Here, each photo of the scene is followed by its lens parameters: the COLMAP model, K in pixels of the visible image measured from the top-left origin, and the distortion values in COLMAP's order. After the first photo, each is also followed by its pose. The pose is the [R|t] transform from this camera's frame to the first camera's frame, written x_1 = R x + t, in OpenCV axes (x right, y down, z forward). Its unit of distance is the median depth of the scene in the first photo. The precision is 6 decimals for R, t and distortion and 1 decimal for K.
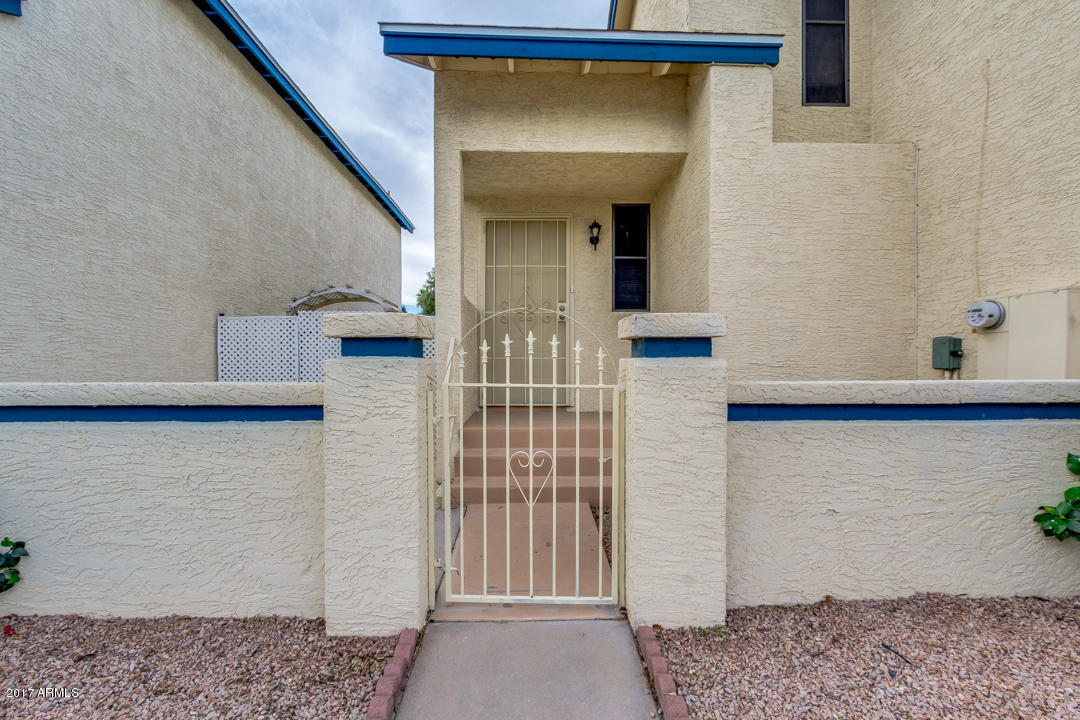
lens RADIAL K [[492.0, 0, 542.7], [0, 492.0, 361.2], [0, 0, 1]] dist [0.001339, -0.000615]
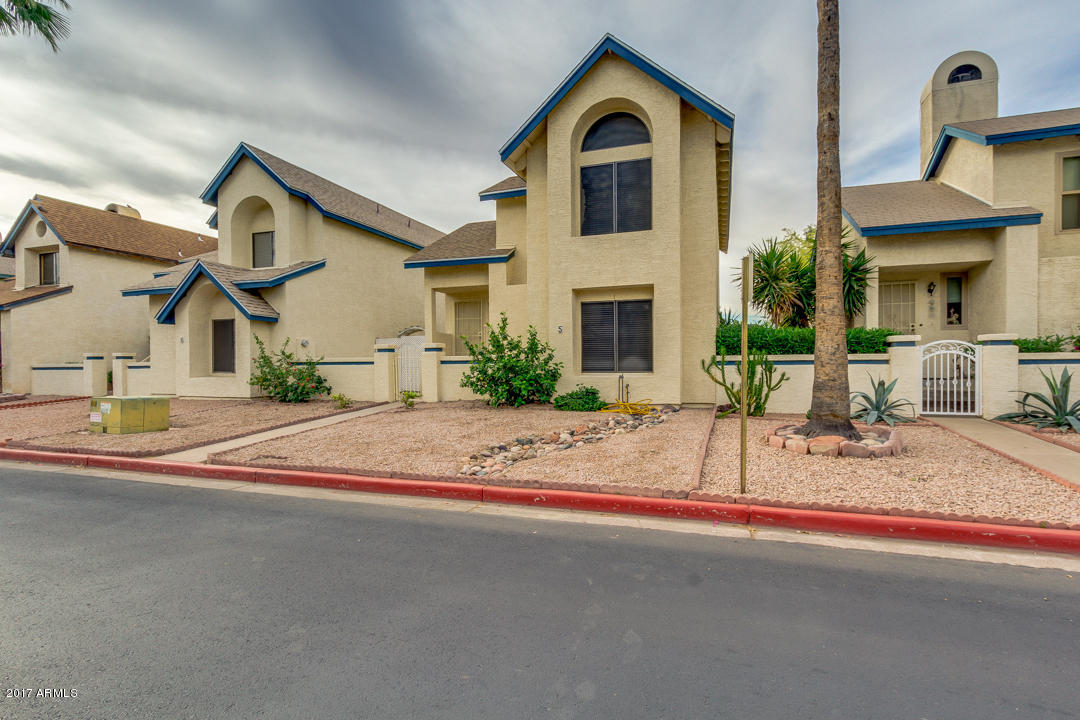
lens RADIAL K [[511.0, 0, 539.8], [0, 511.0, 359.6], [0, 0, 1]] dist [0.002798, 0.000065]
pose [[0.935634, -0.008703, -0.352864, 1.735750], [0.008743, 0.999961, -0.001481, 0.050312], [0.352863, -0.001699, 0.935674, -1.946328]]
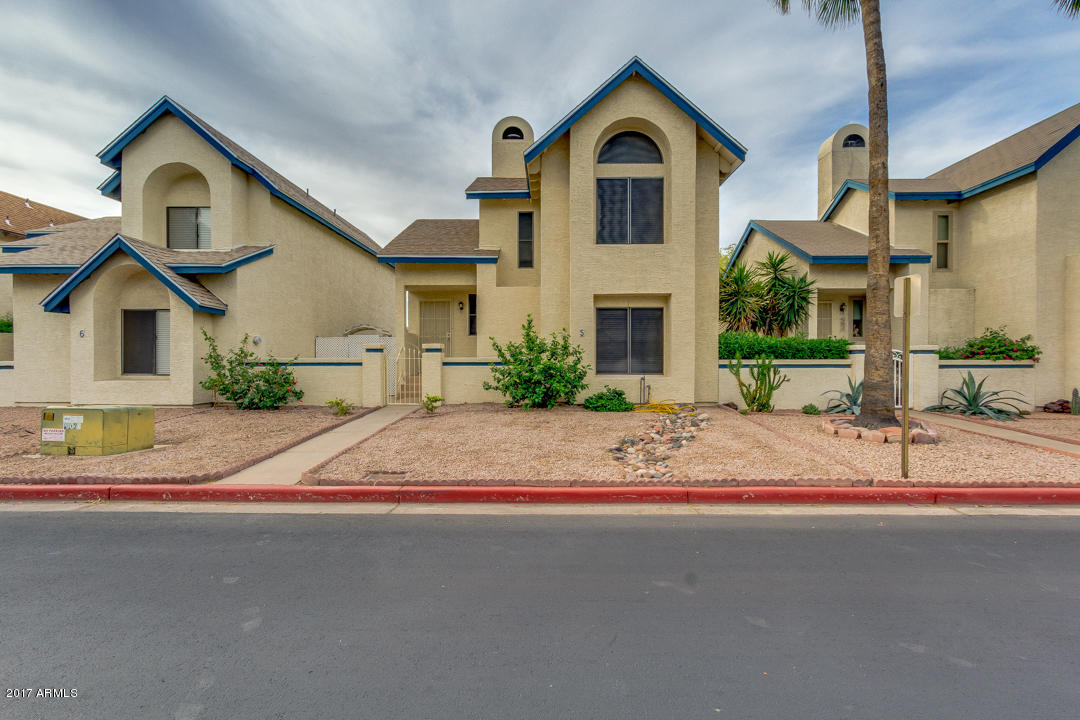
lens RADIAL K [[492.0, 0, 537.0], [0, 492.0, 360.8], [0, 0, 1]] dist [0.001339, -0.000615]
pose [[0.998754, -0.000862, -0.049895, 0.834043], [0.000801, 0.999999, -0.001236, 0.043445], [0.049897, 0.001195, 0.998754, -2.063108]]
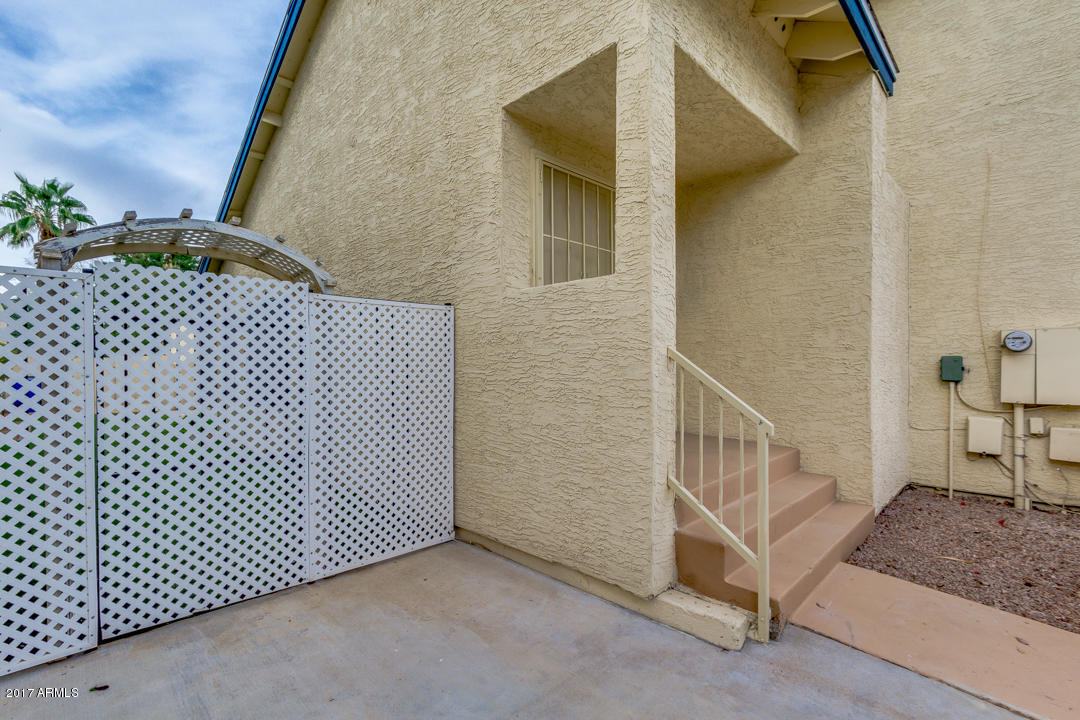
lens RADIAL K [[492.0, 0, 539.9], [0, 492.0, 360.4], [0, 0, 1]] dist [0.001339, -0.000615]
pose [[0.720468, 0.000624, 0.693488, -0.744440], [0.004249, 0.999977, -0.005315, -0.030799], [-0.693475, 0.006776, 0.720449, 0.707997]]
